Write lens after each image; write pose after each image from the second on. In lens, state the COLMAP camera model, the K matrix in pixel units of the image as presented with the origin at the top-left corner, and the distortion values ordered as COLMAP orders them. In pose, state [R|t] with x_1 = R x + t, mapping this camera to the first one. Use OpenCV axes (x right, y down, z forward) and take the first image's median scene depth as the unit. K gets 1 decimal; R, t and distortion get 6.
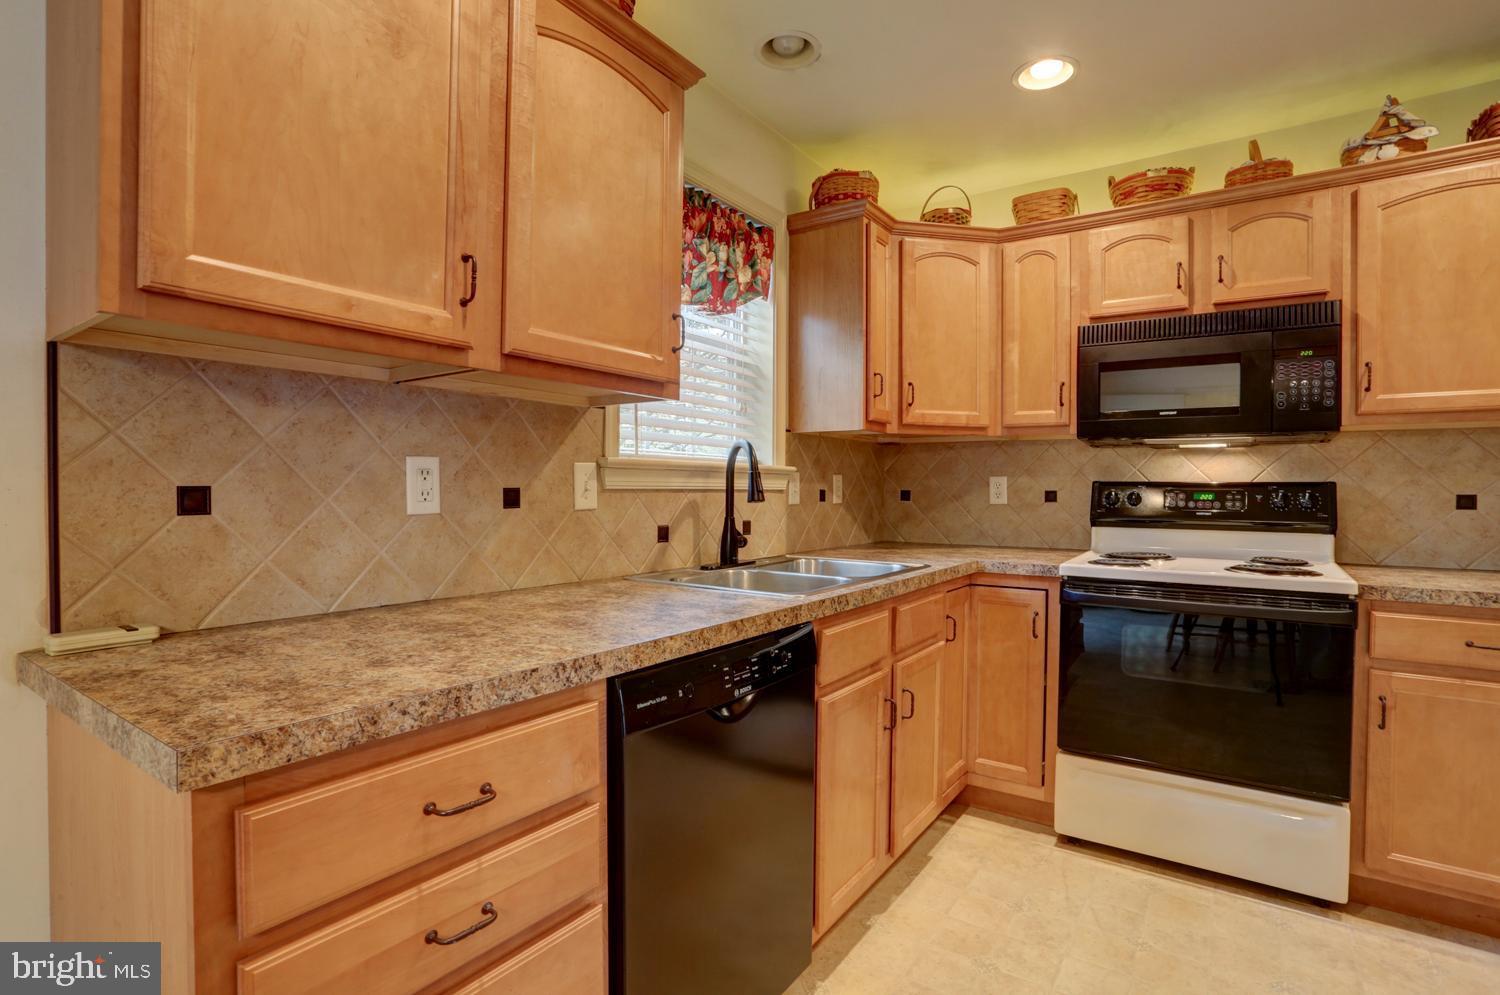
lens RADIAL K [[730.6, 0, 745.3], [0, 730.6, 495.8], [0, 0, 1]] dist [-0.060985, 0.025282]
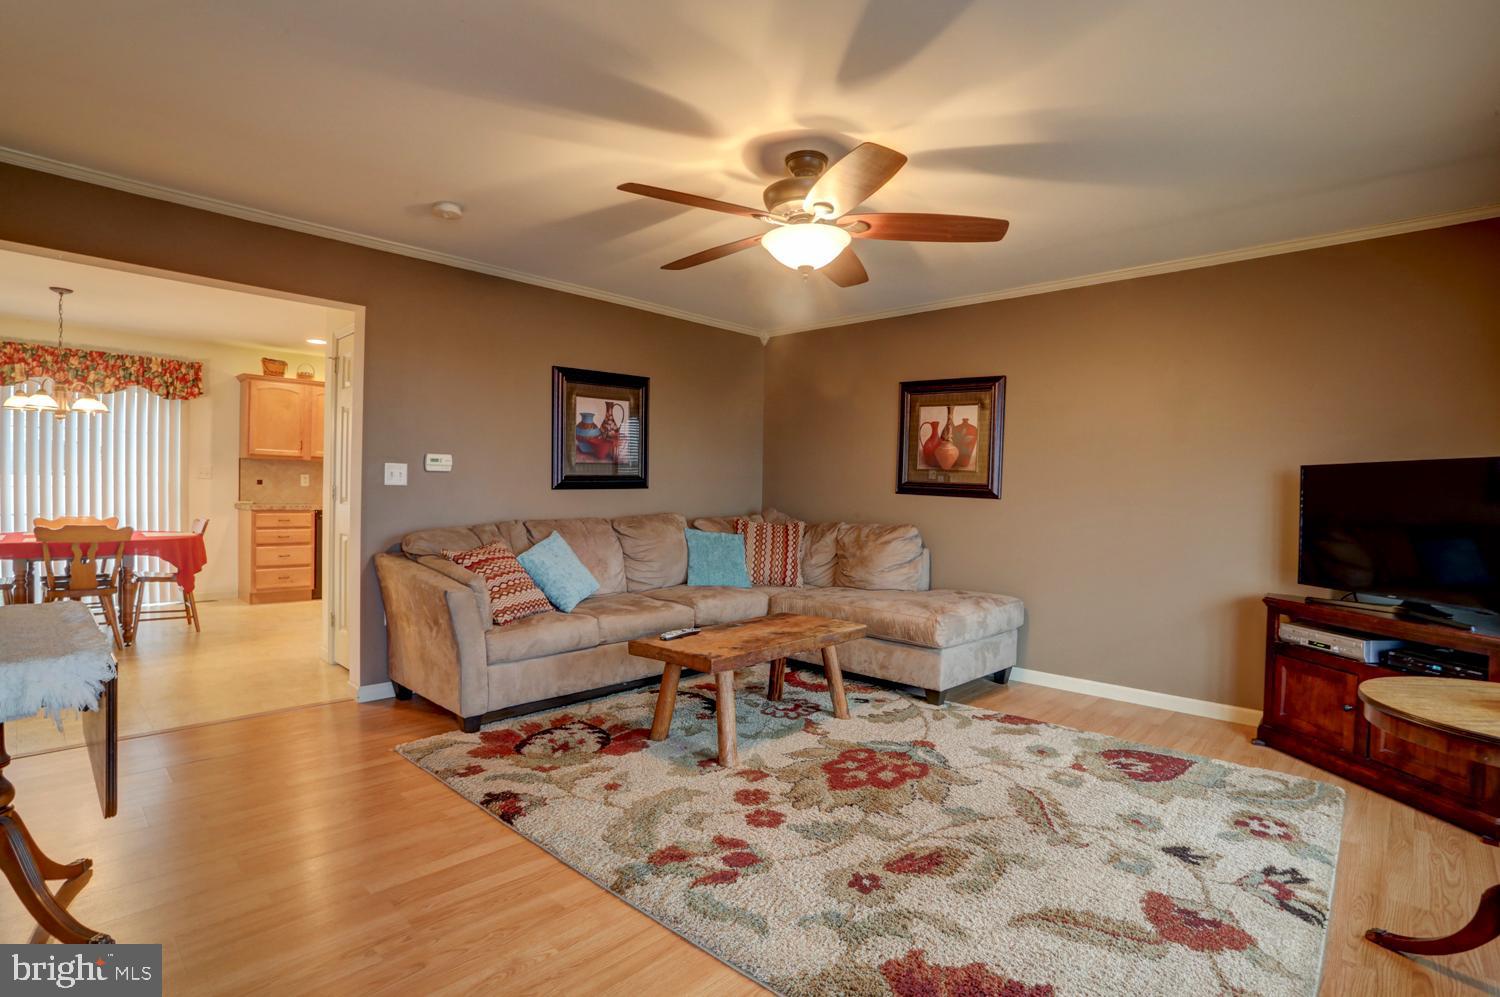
lens RADIAL K [[730.6, 0, 736.8], [0, 730.6, 500.2], [0, 0, 1]] dist [-0.060985, 0.025282]
pose [[0.985852, 0.018136, -0.166635, 2.211713], [-0.017748, 0.999835, 0.003816, 0.033796], [0.166676, -0.000804, 0.986011, -2.250654]]
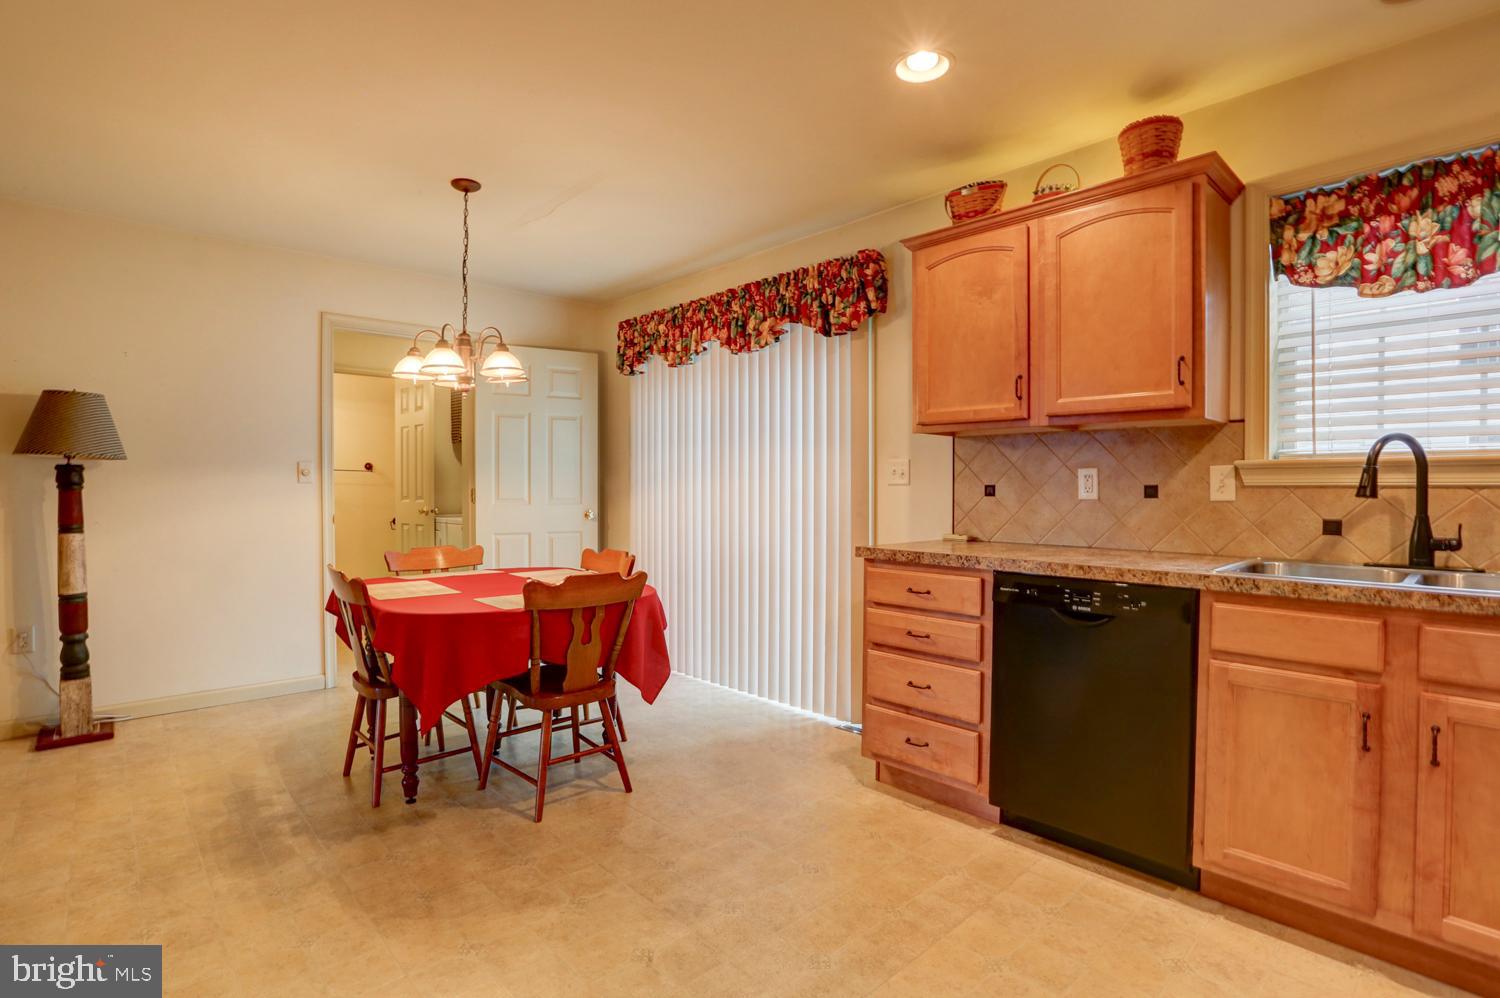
lens RADIAL K [[730.6, 0, 746.8], [0, 730.6, 501.9], [0, 0, 1]] dist [-0.060985, 0.025282]
pose [[-0.212399, 0.013135, -0.977095, 1.020487], [-0.013087, 0.999782, 0.016285, 0.008707], [0.977095, 0.016246, -0.212180, 0.365216]]
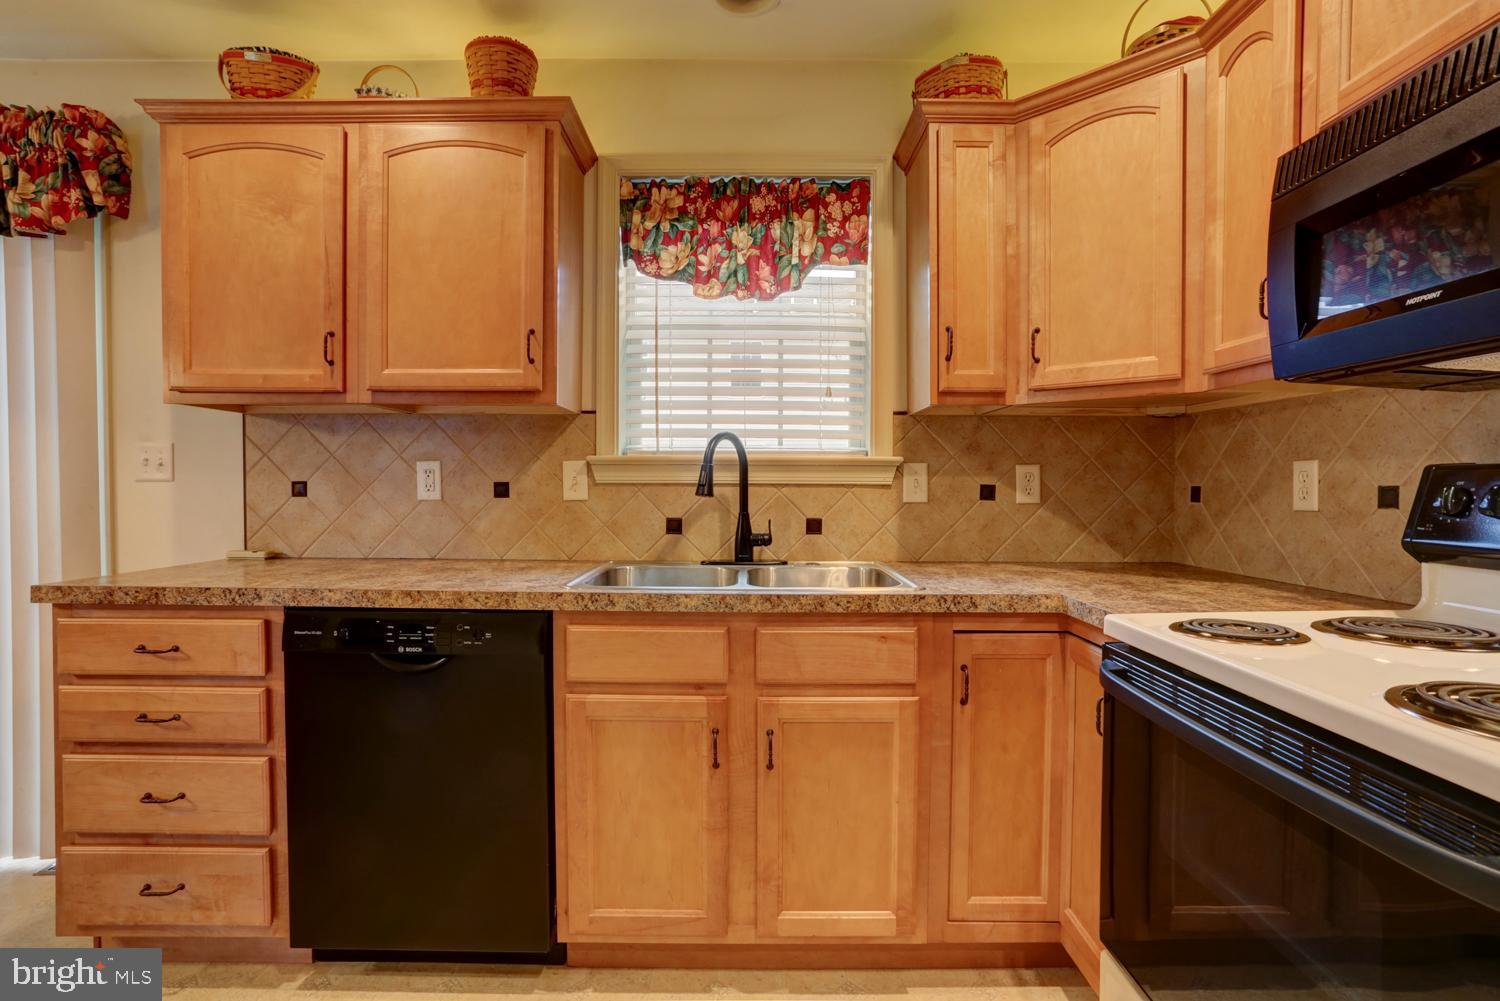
lens RADIAL K [[730.6, 0, 754.5], [0, 730.6, 498.4], [0, 0, 1]] dist [-0.060985, 0.025282]
pose [[0.574564, 0.010604, -0.818391, 0.763273], [-0.008989, 0.999938, 0.006646, 0.004197], [0.818410, 0.003538, 0.574624, 0.468739]]
